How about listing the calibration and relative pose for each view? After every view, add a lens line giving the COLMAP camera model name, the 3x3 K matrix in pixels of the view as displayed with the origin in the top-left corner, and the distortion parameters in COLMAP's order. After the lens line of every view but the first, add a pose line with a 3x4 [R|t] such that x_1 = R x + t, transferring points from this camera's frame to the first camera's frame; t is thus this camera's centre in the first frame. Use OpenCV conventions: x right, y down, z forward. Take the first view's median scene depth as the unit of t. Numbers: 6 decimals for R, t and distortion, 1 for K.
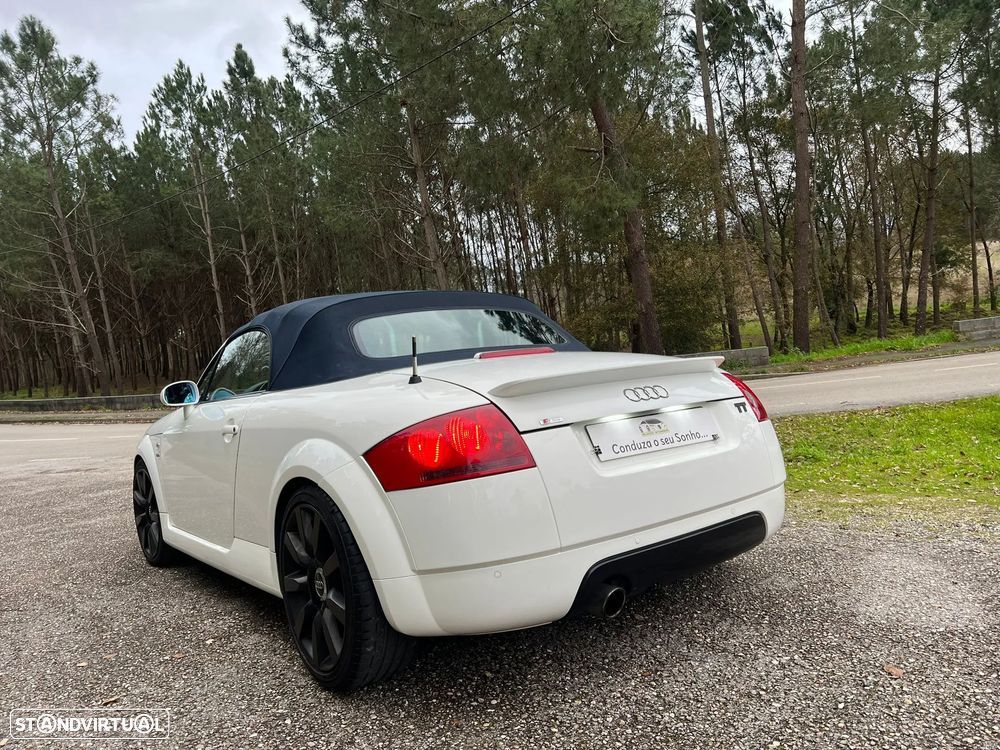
lens RADIAL K [[771.3, 0, 517.3], [0, 771.3, 382.4], [0, 0, 1]] dist [0.061890, -0.068308]
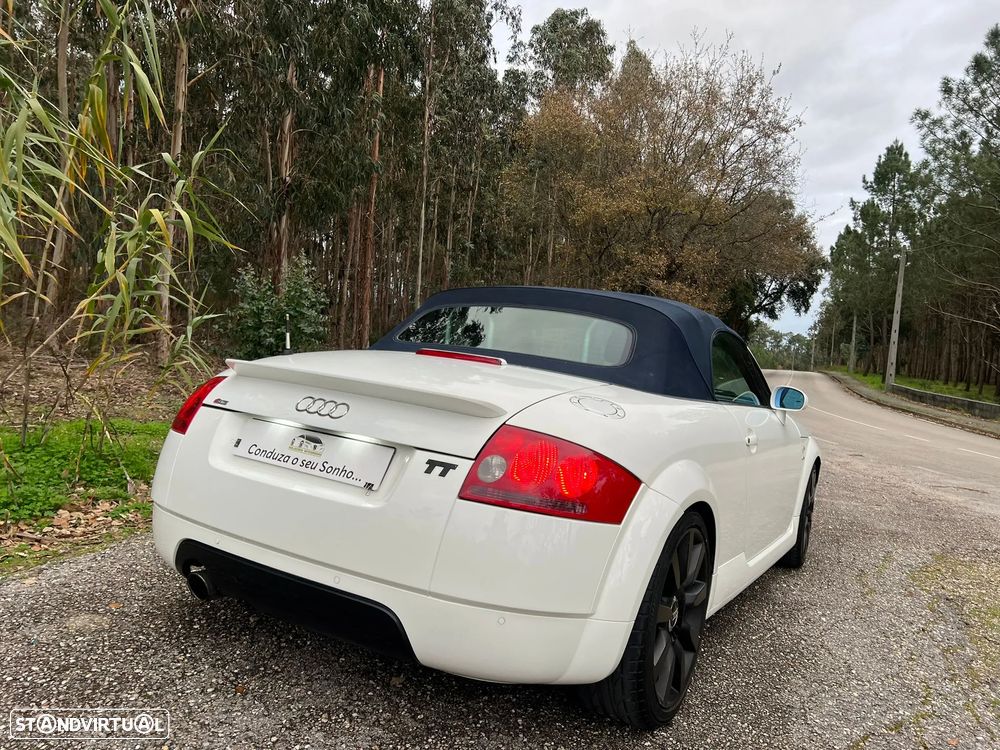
lens RADIAL K [[771.3, 0, 500.1], [0, 771.3, 380.5], [0, 0, 1]] dist [0.061890, -0.068308]
pose [[0.363825, 0.180638, -0.913784, 0.180429], [-0.177048, 0.976542, 0.122552, -0.027663], [0.914487, 0.117196, 0.387272, 0.145831]]
